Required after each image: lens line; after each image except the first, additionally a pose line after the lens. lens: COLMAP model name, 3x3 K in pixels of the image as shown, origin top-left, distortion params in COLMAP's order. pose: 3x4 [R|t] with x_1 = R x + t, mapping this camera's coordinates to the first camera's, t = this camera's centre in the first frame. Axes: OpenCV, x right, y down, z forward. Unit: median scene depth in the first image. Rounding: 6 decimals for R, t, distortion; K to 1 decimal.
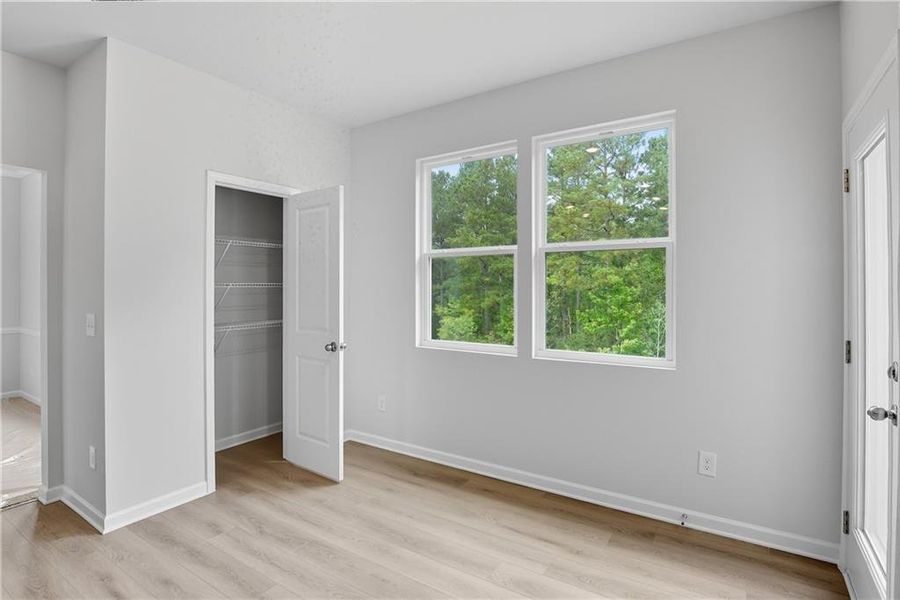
lens RADIAL K [[449.1, 0, 451.2], [0, 449.1, 287.0], [0, 0, 1]] dist [-0.020316, -0.000084]
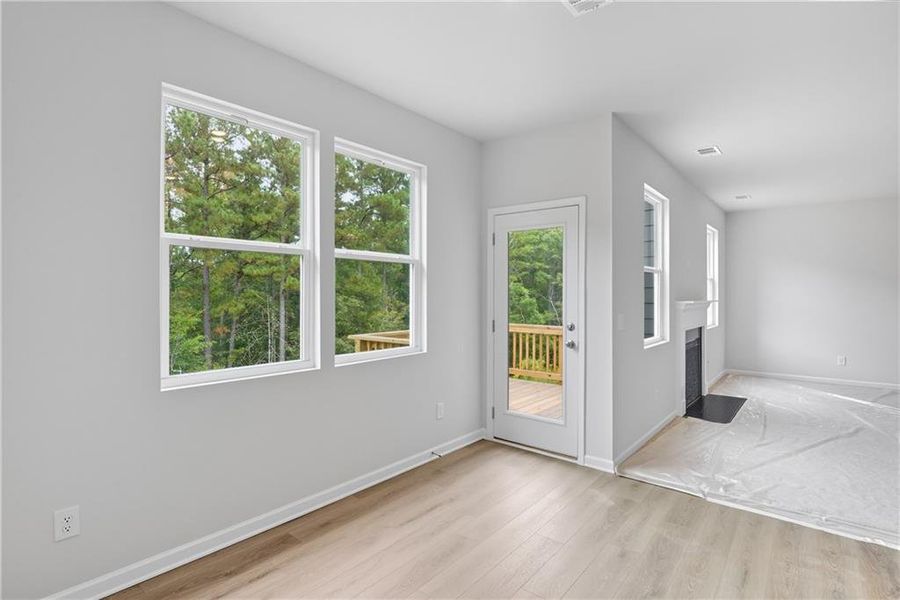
lens RADIAL K [[455.6, 0, 450.8], [0, 455.6, 296.1], [0, 0, 1]] dist [-0.000504, -0.000211]
pose [[0.106422, -0.004661, 0.994310, -0.866324], [-0.004243, 0.999978, 0.005142, 0.001042], [-0.994312, -0.004767, 0.106399, 0.734203]]
